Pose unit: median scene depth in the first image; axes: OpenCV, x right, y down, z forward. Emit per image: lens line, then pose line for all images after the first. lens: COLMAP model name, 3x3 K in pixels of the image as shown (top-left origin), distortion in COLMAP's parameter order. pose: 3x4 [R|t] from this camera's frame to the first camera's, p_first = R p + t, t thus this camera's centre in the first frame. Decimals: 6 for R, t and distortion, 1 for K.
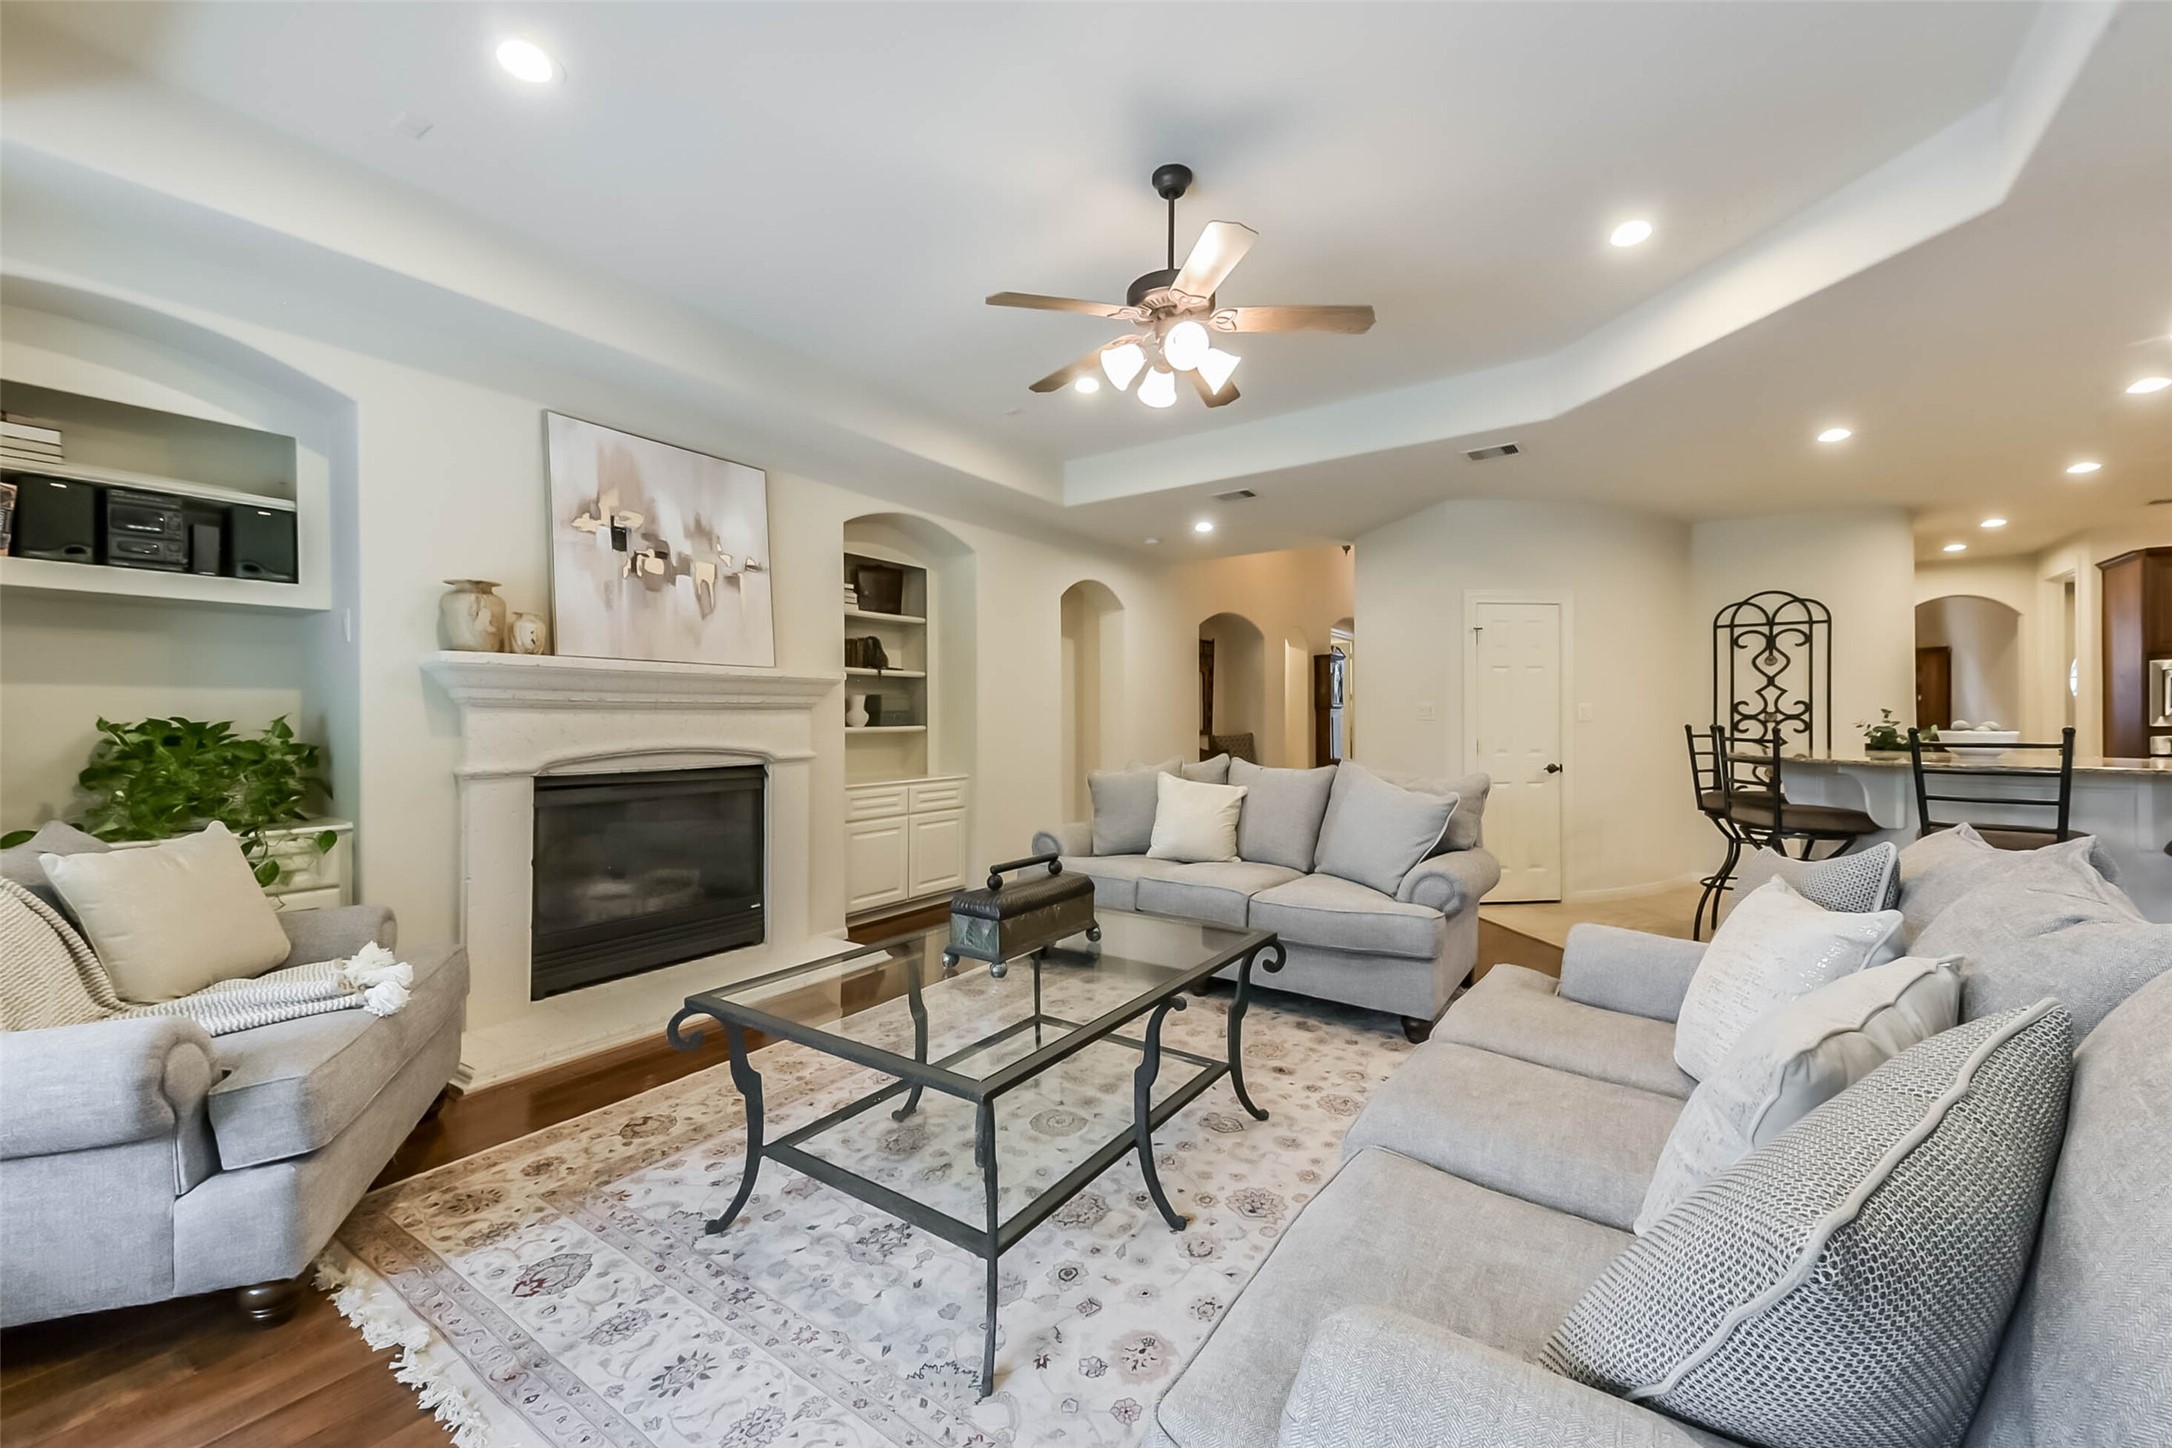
lens RADIAL K [[847.9, 0, 1096.0], [0, 847.9, 722.2], [0, 0, 1]] dist [0.002916, -0.001090]
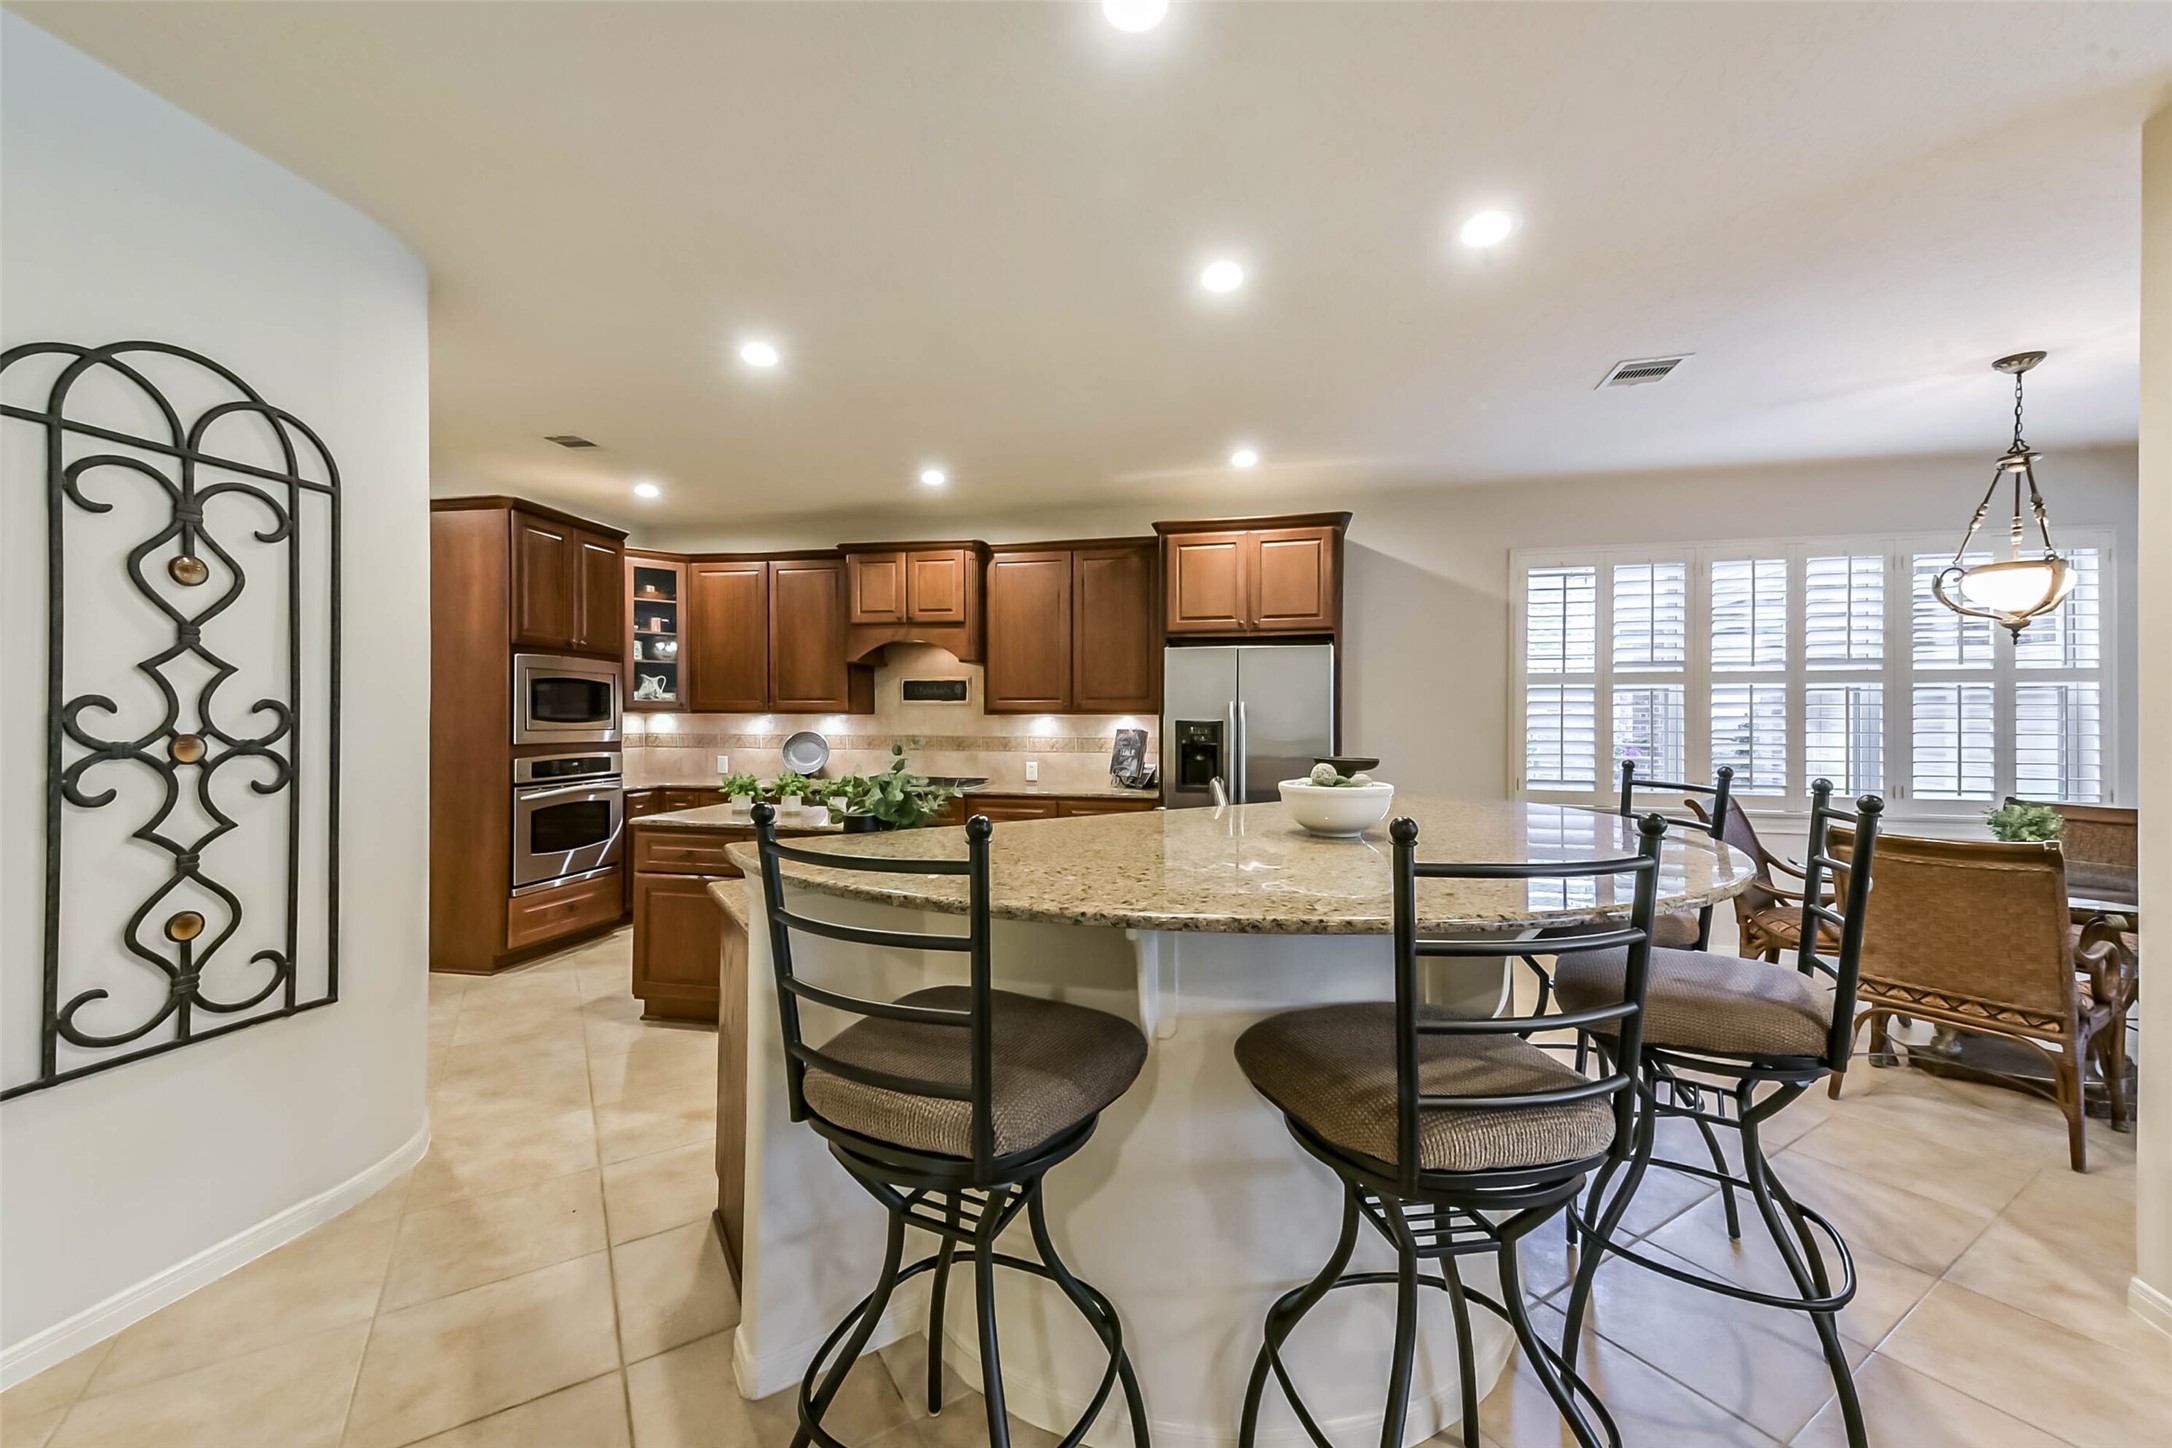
lens RADIAL K [[847.9, 0, 1086.9], [0, 847.9, 715.4], [0, 0, 1]] dist [0.002916, -0.001090]
pose [[-0.365590, 0.005451, 0.930760, 0.380188], [0.007830, 0.999965, -0.002781, -0.015275], [-0.930743, 0.006272, -0.365620, 0.806615]]
